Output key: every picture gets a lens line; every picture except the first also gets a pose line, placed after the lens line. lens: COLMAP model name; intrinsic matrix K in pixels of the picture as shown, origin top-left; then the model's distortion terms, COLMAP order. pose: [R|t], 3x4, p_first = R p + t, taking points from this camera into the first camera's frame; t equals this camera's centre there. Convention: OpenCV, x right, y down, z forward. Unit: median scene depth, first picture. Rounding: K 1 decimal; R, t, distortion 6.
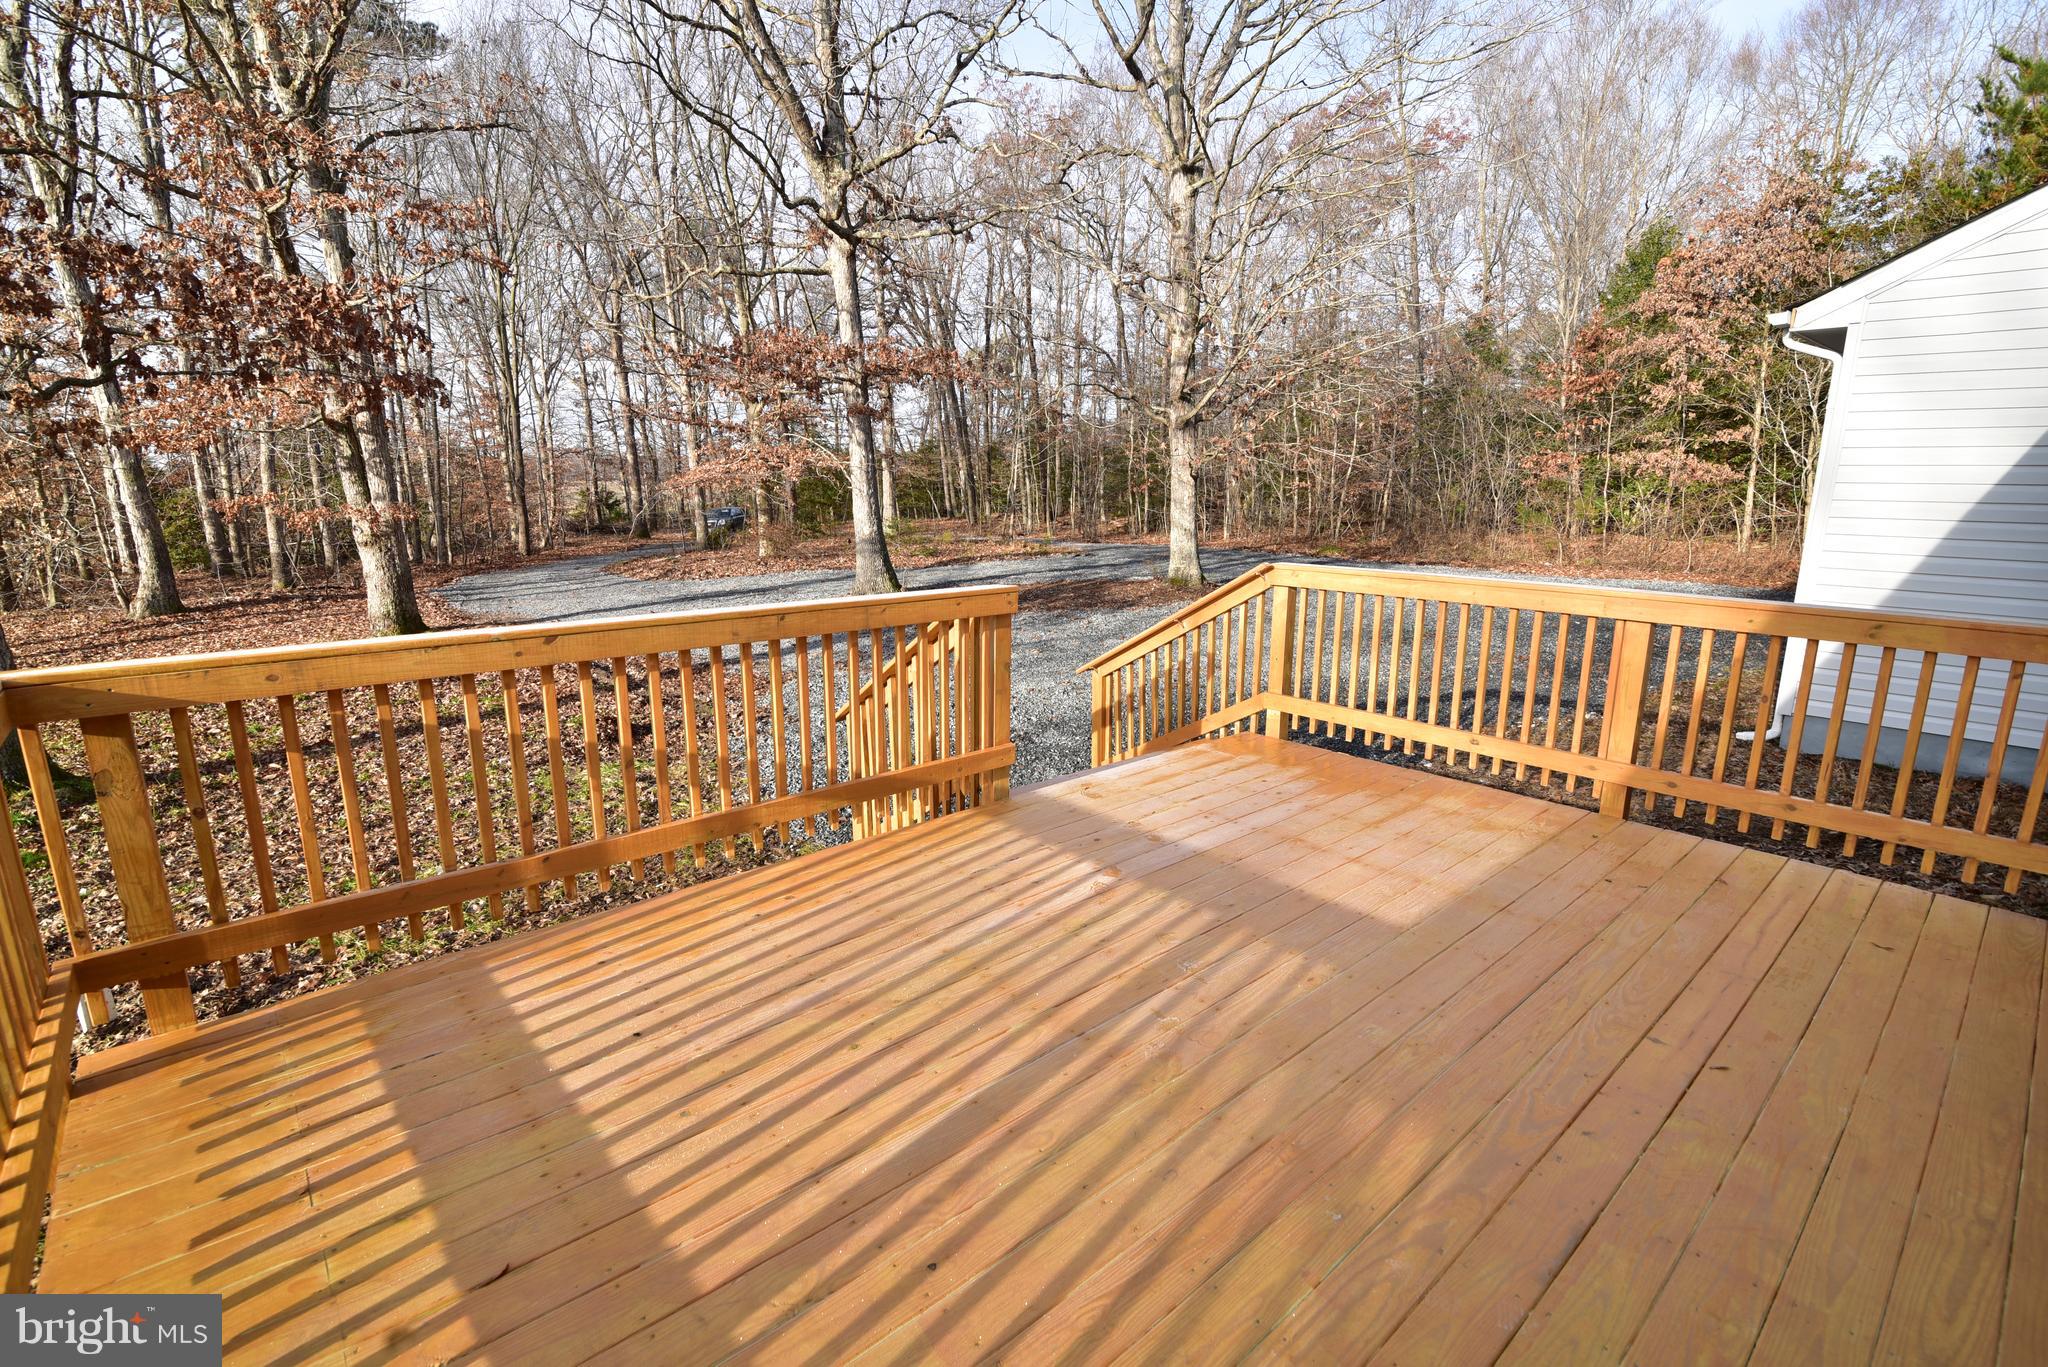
lens RADIAL K [[935.9, 0, 1025.5], [0, 935.9, 683.8], [0, 0, 1]] dist [-0.020316, 0.001399]
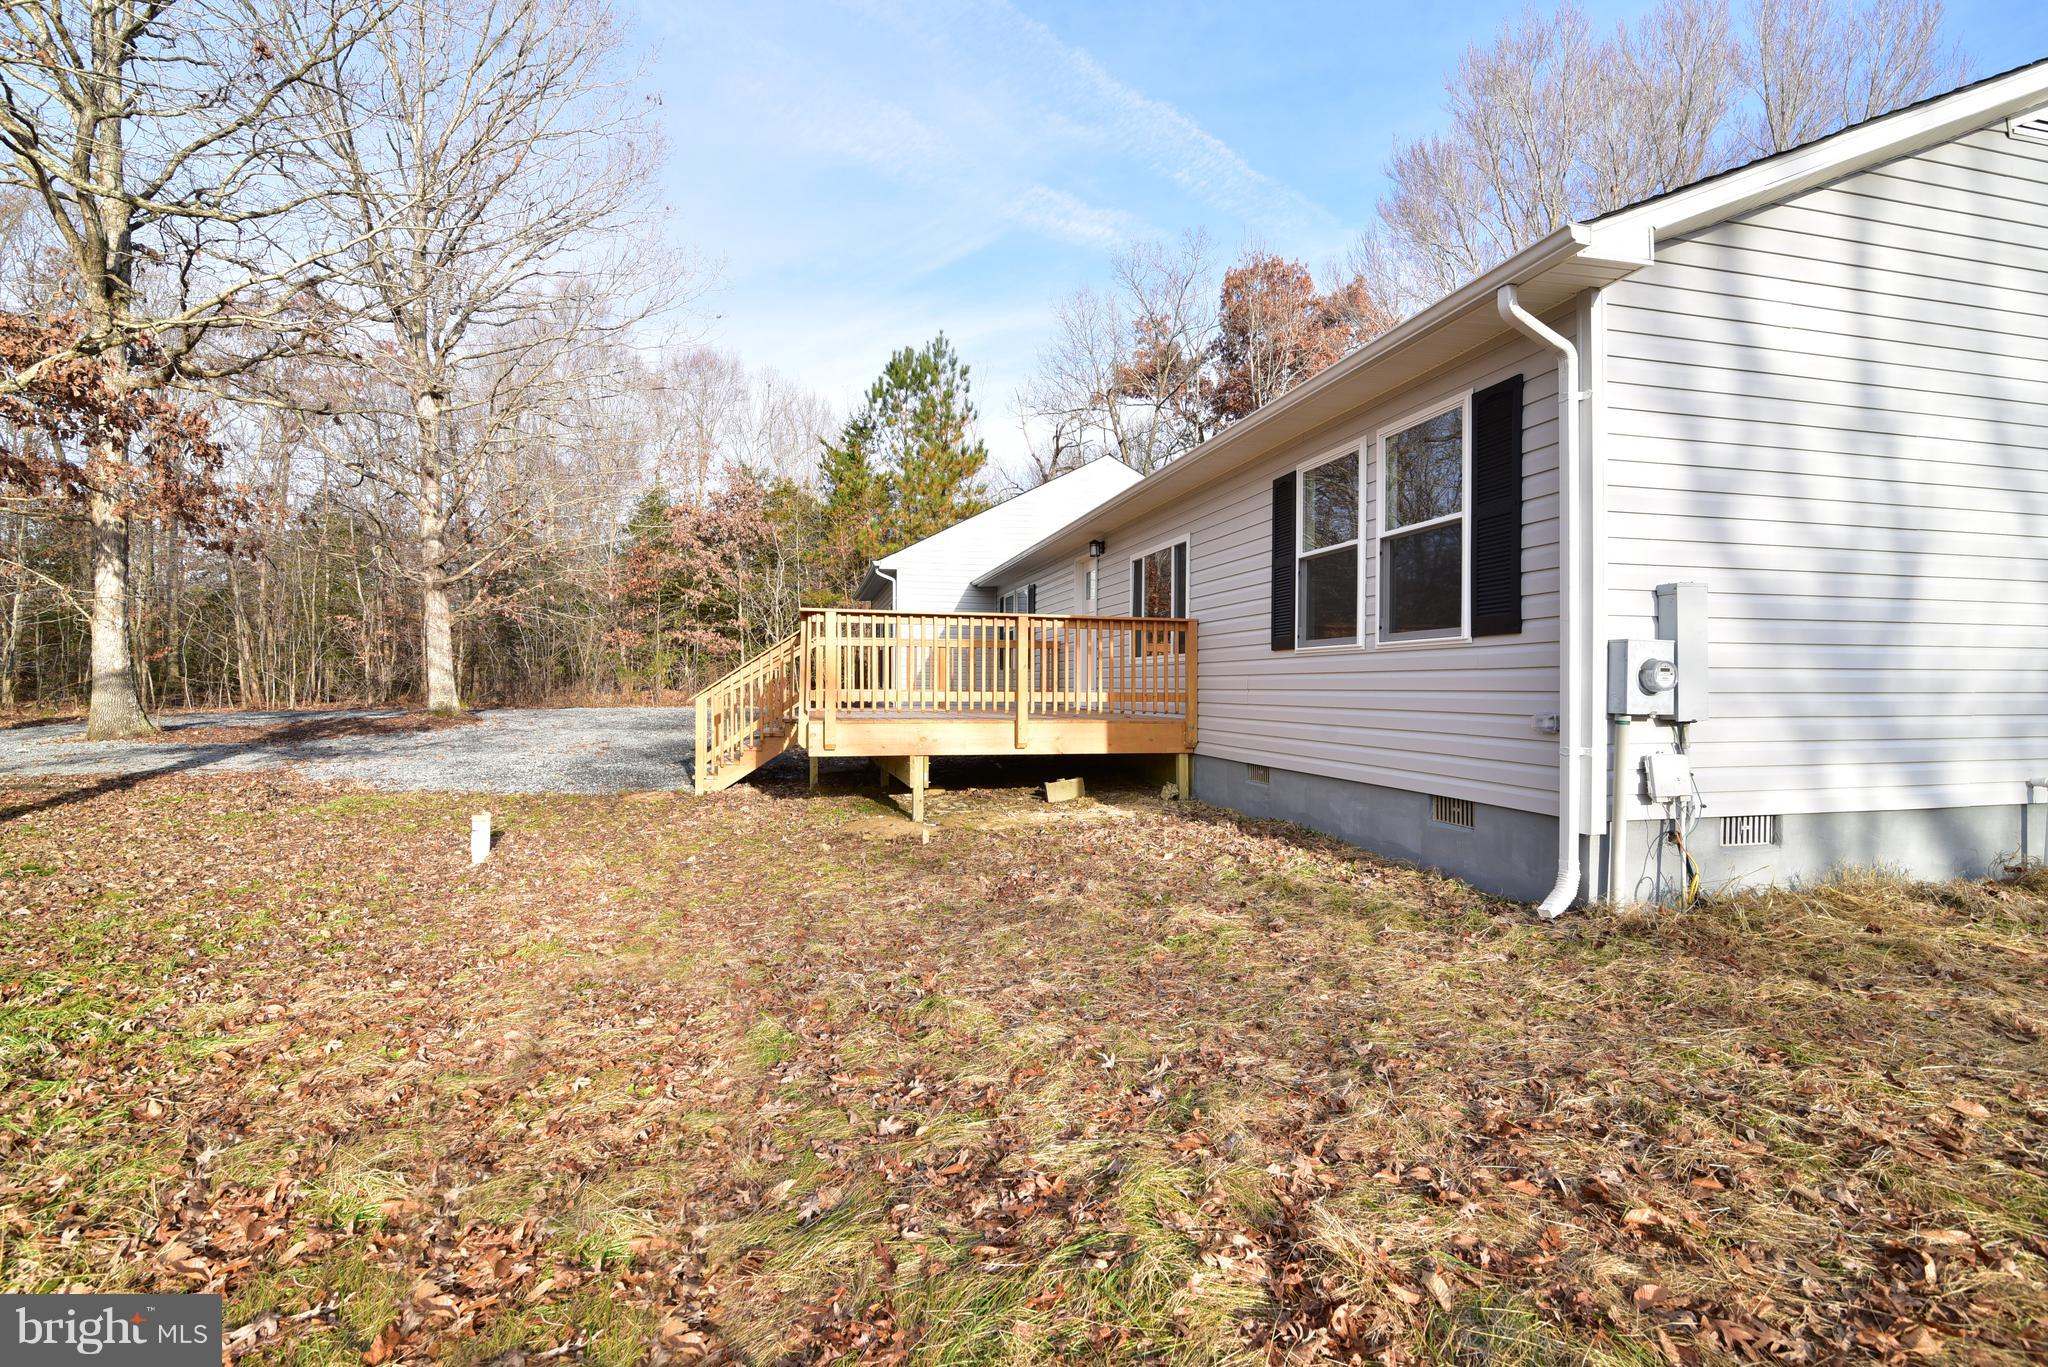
lens RADIAL K [[935.9, 0, 1017.5], [0, 935.9, 690.8], [0, 0, 1]] dist [-0.020316, 0.001399]
pose [[0.462429, -0.005029, 0.886642, -0.574299], [0.186660, 0.978126, -0.091805, 0.115934], [-0.866786, 0.207954, 0.453252, -0.198228]]
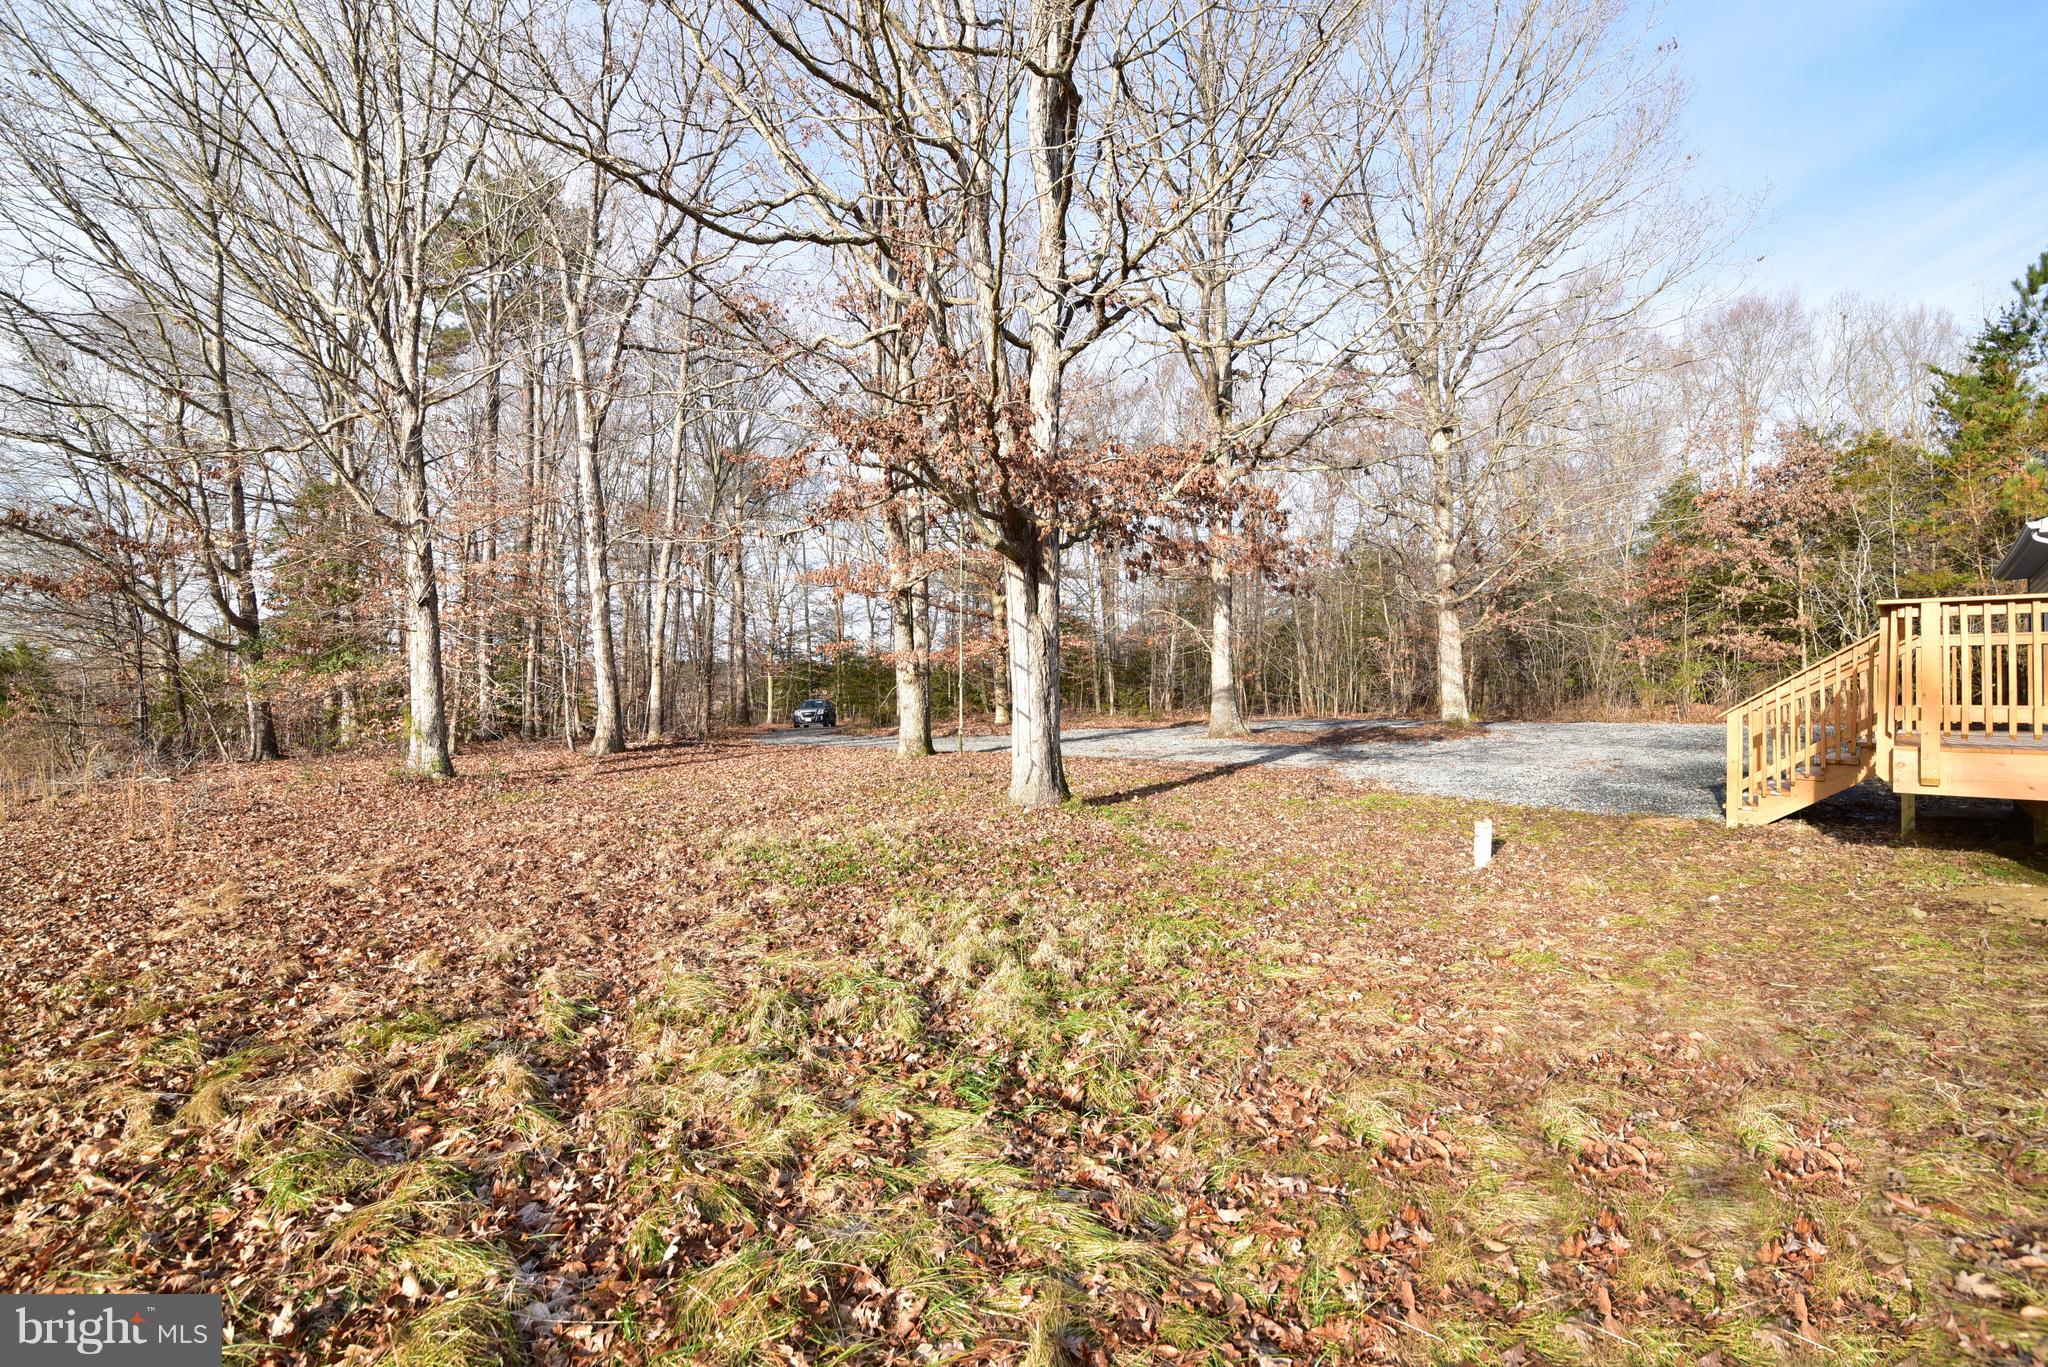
lens RADIAL K [[935.9, 0, 1012.6], [0, 935.9, 690.8], [0, 0, 1]] dist [-0.020316, 0.001399]
pose [[0.995886, 0.002398, 0.090586, -0.578827], [0.017363, 0.976080, -0.216716, 0.118695], [-0.088939, 0.217397, 0.972023, -0.213303]]
